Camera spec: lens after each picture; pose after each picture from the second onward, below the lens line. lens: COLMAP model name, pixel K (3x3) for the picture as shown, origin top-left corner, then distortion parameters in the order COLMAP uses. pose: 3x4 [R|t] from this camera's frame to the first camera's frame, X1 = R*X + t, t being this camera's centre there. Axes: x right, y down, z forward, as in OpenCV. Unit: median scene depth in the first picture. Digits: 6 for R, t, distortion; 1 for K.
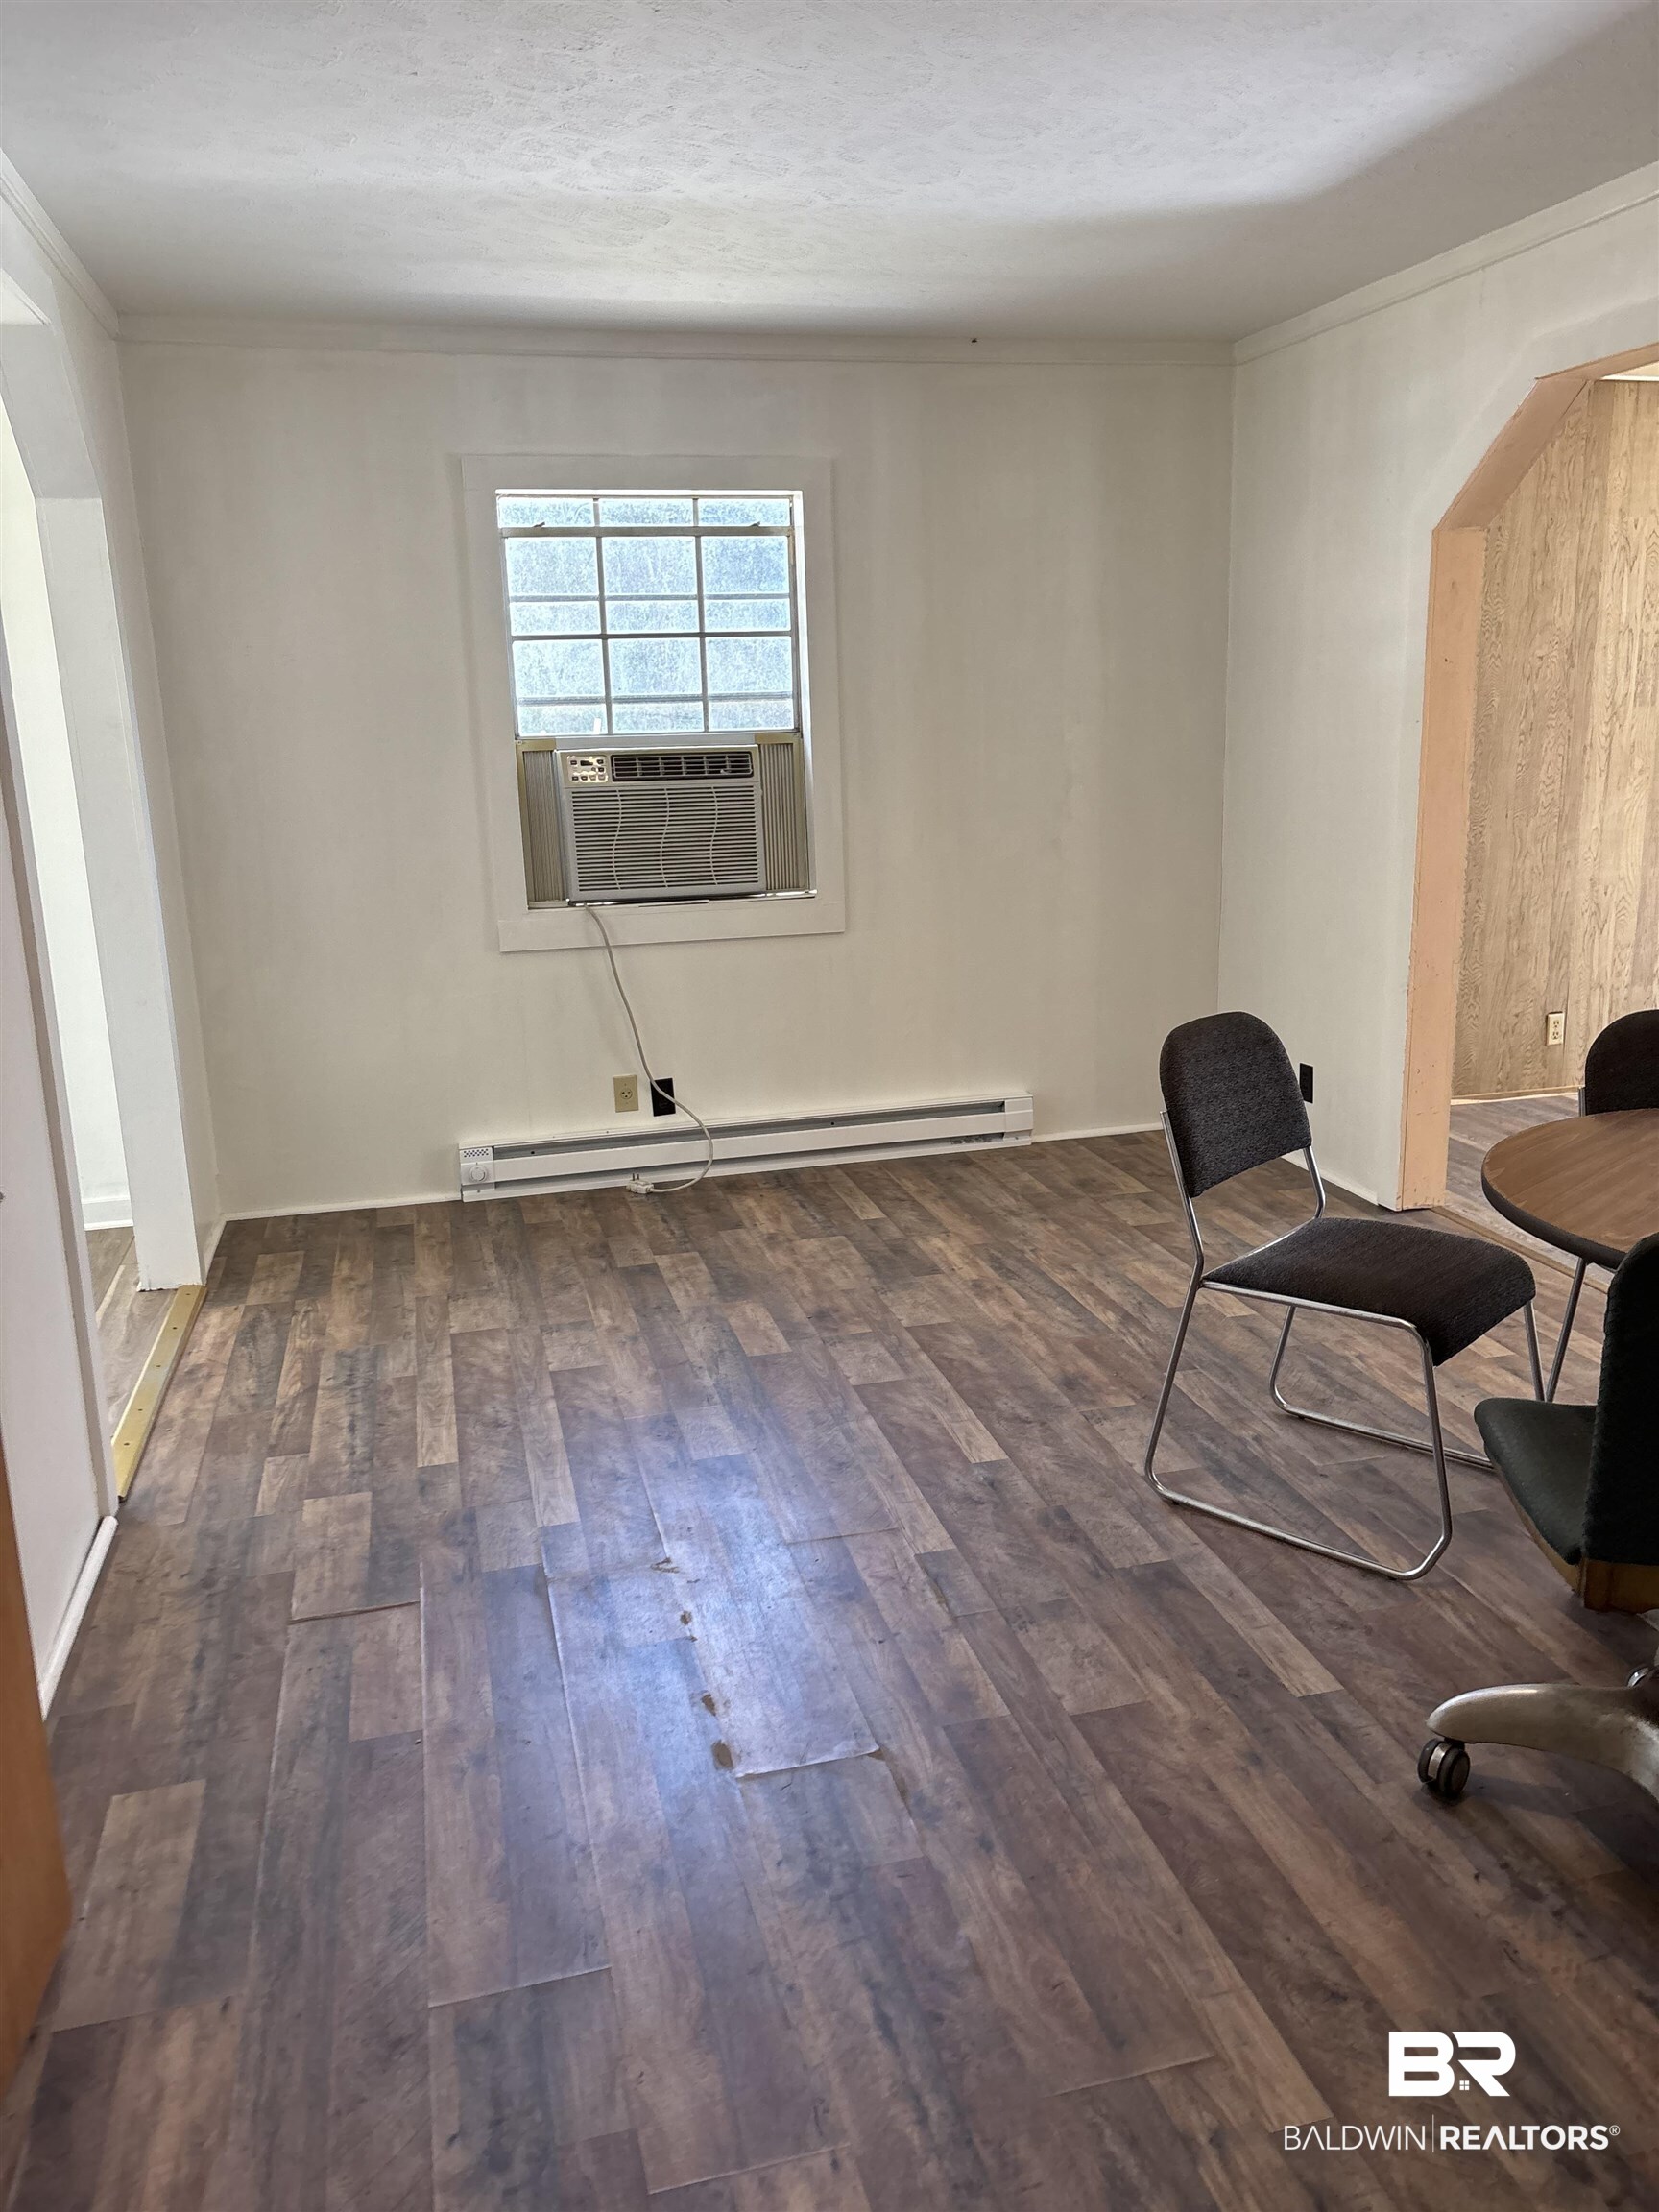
lens RADIAL K [[1672.7, 0, 834.3], [0, 1672.7, 1102.9], [0, 0, 1]] dist [0.063464, -0.055334]
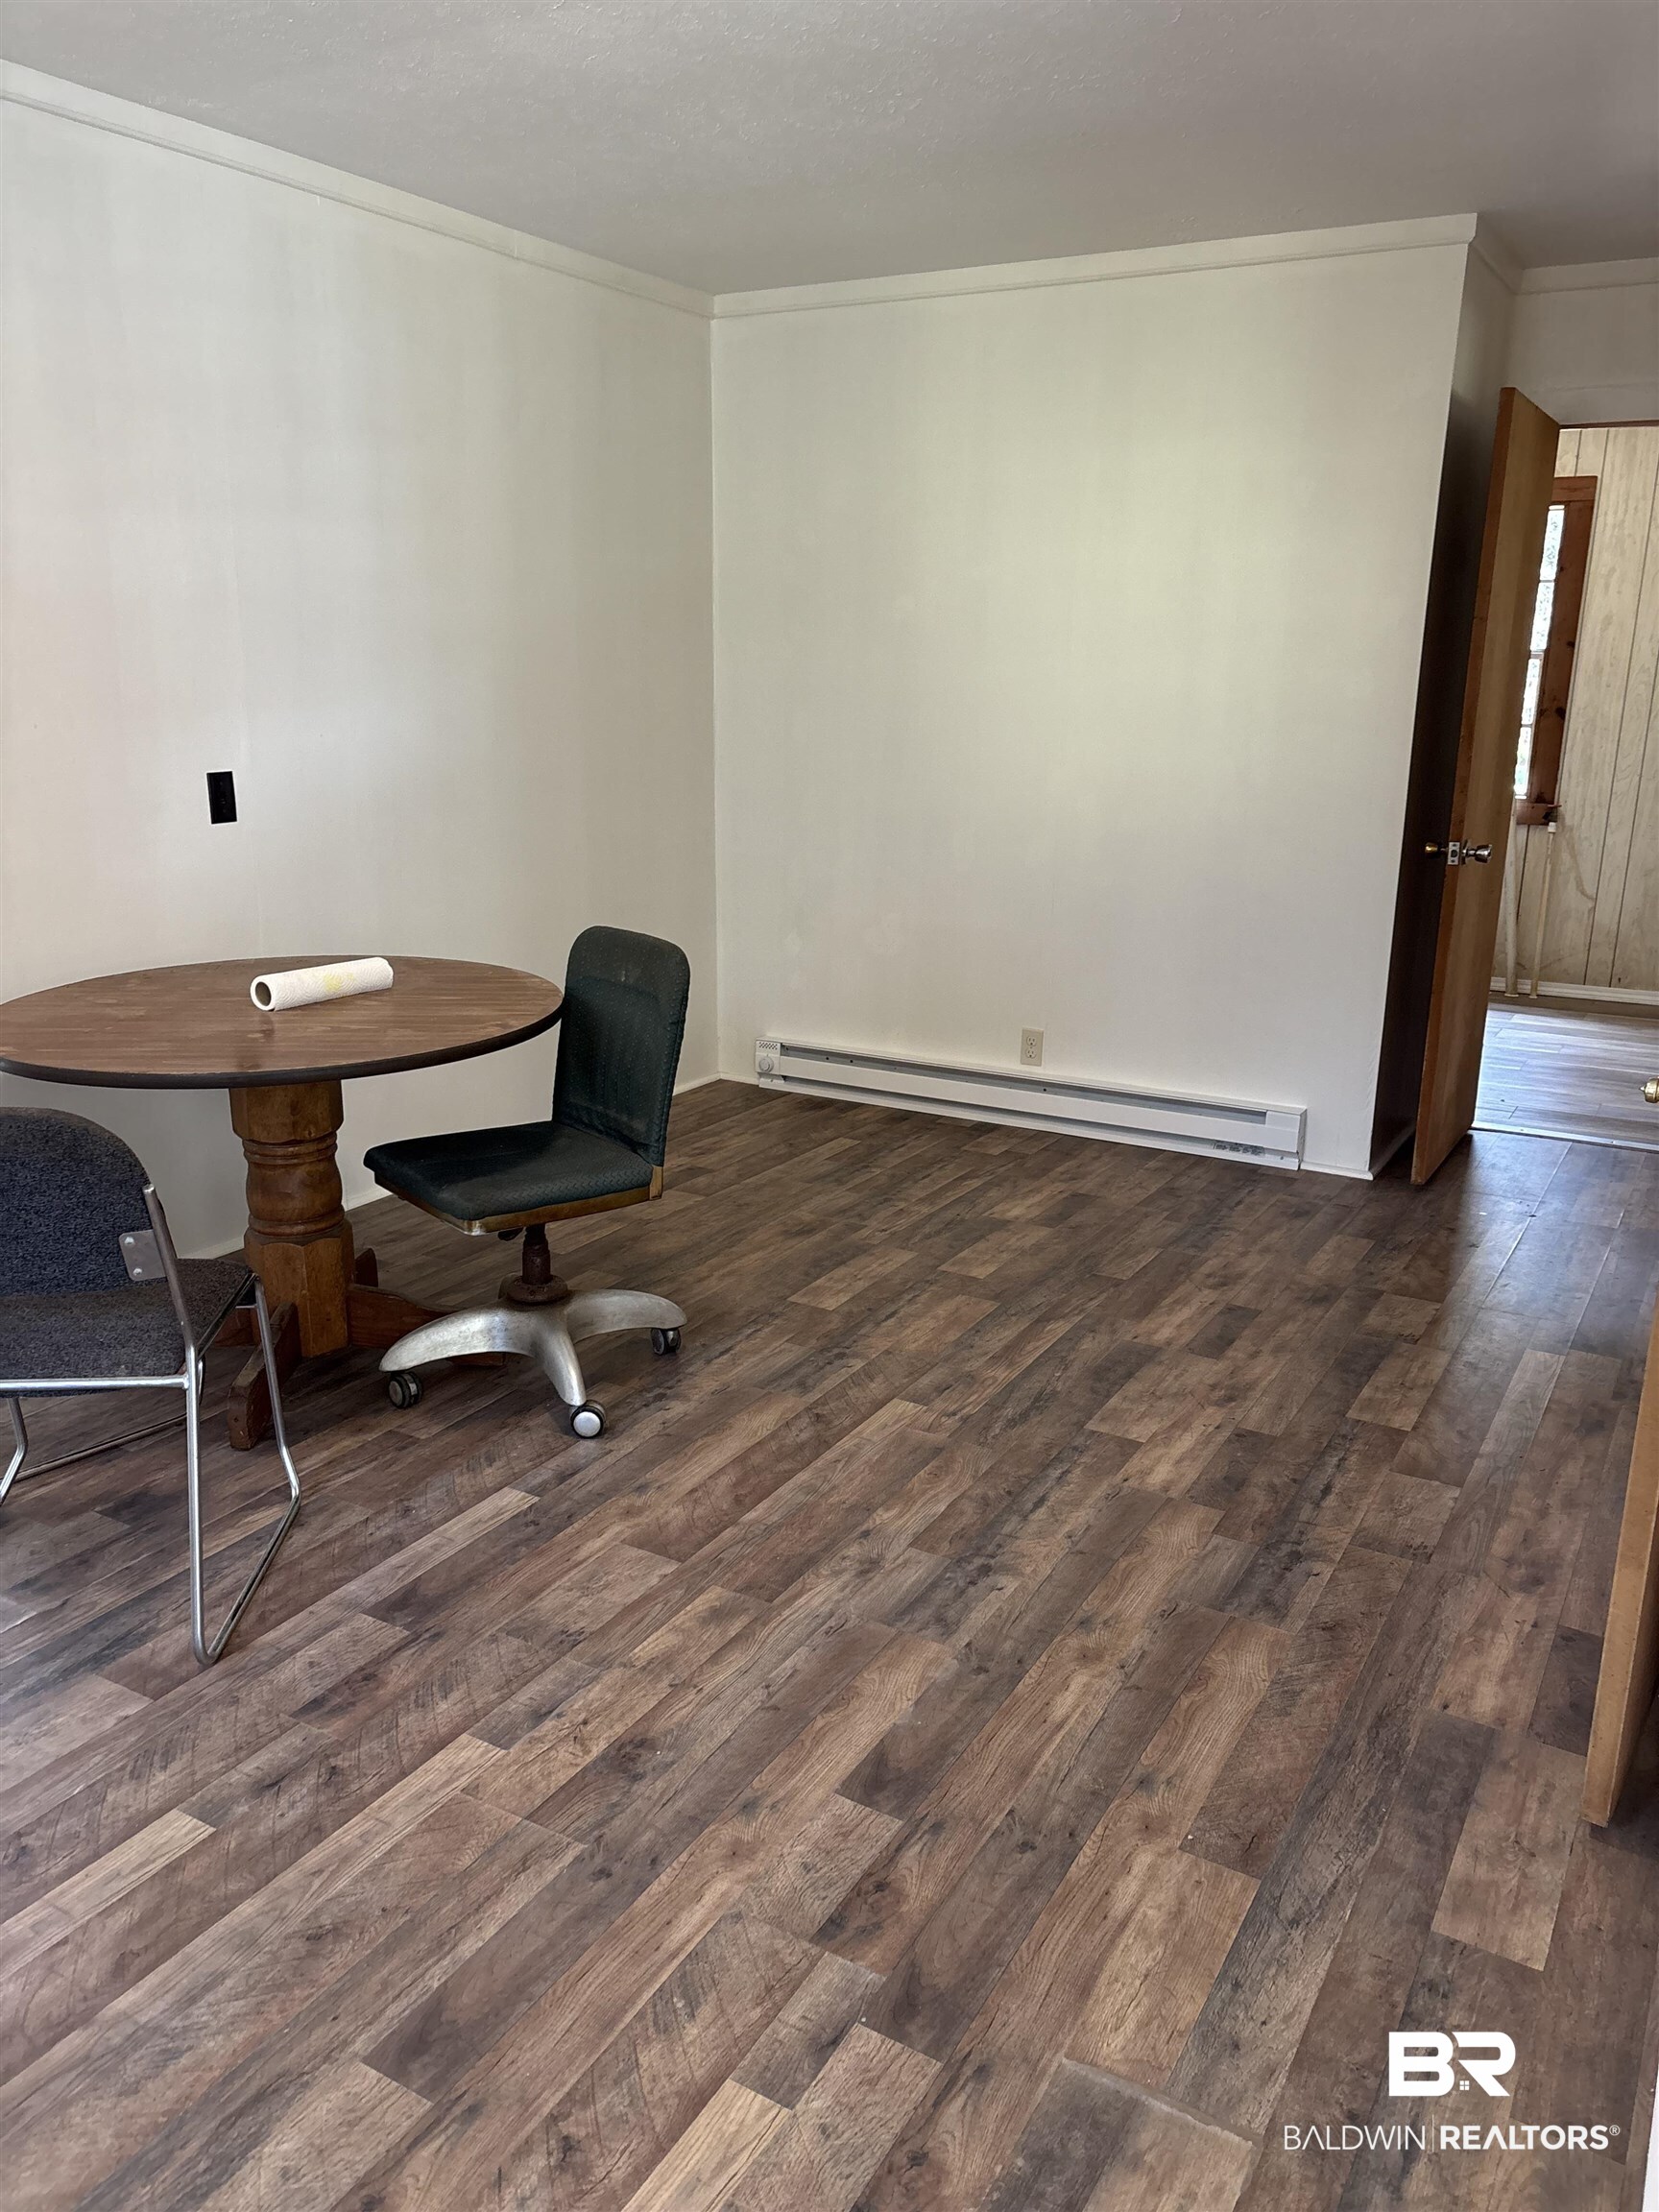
lens RADIAL K [[1672.7, 0, 830.6], [0, 1672.7, 1109.4], [0, 0, 1]] dist [0.063464, -0.055334]
pose [[-0.715582, -0.165725, 0.678585, -0.631772], [0.166555, 0.902951, 0.396156, -0.330531], [-0.678382, 0.396504, -0.618533, 1.492220]]
